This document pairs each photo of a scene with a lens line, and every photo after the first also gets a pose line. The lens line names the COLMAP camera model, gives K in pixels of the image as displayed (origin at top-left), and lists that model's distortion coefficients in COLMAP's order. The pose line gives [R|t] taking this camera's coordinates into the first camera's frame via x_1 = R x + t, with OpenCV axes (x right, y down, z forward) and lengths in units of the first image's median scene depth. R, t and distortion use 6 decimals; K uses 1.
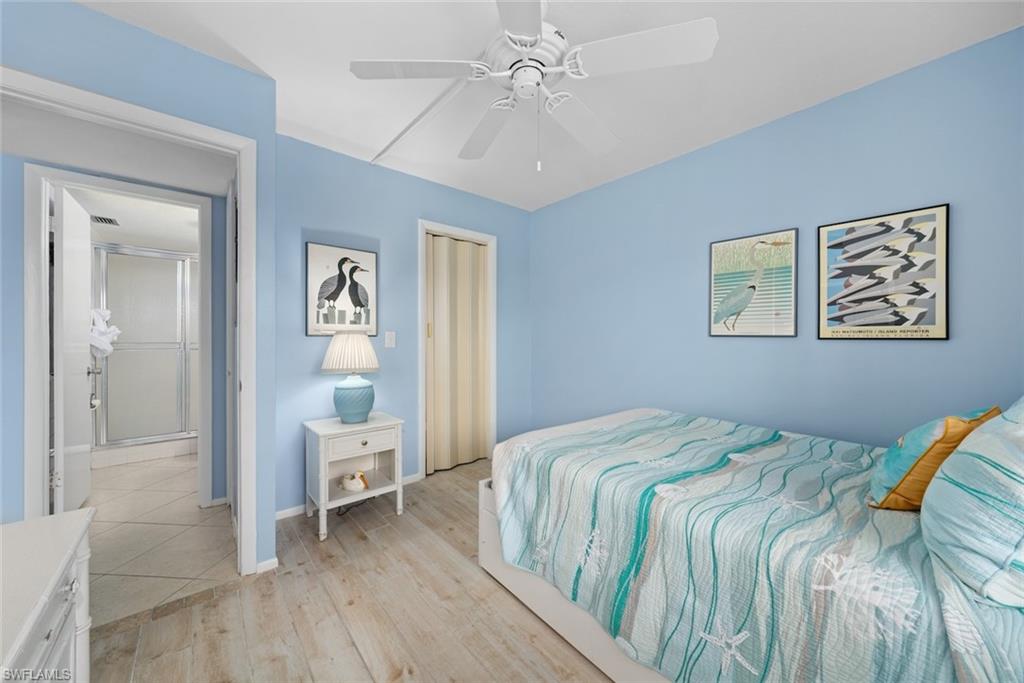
lens RADIAL K [[365.0, 0, 508.8], [0, 365.0, 338.1], [0, 0, 1]] dist [-0.004273, 0.001231]
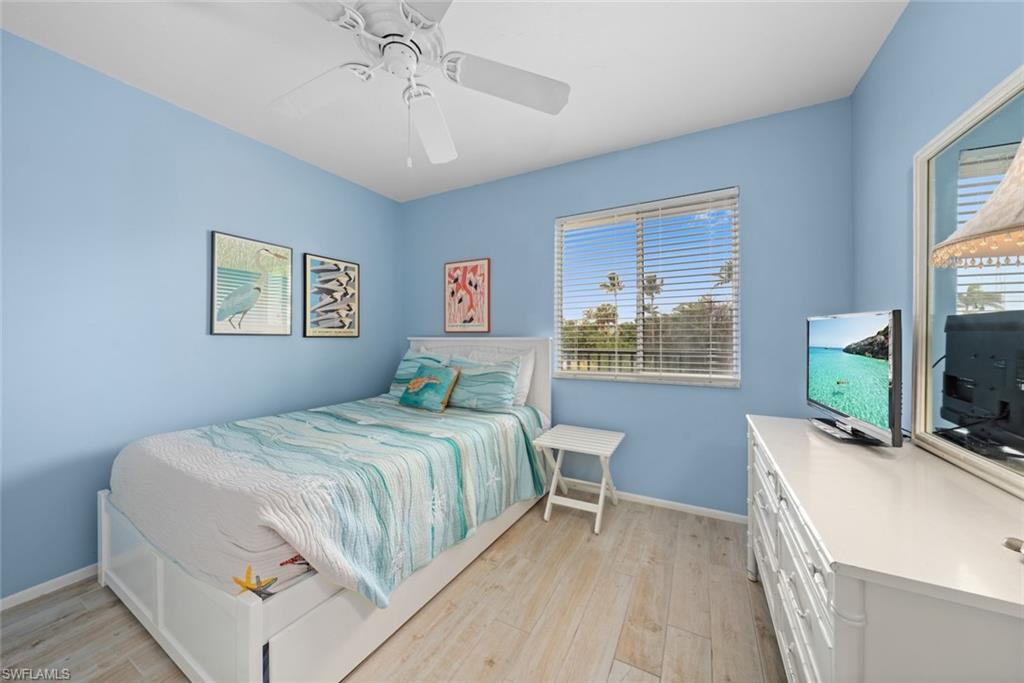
lens RADIAL K [[365.0, 0, 506.0], [0, 365.0, 337.9], [0, 0, 1]] dist [-0.004273, 0.001231]
pose [[-0.361351, -0.003214, 0.932424, -0.753085], [0.003916, 0.999980, 0.004965, 0.002428], [-0.932422, 0.005446, -0.361331, 0.899408]]
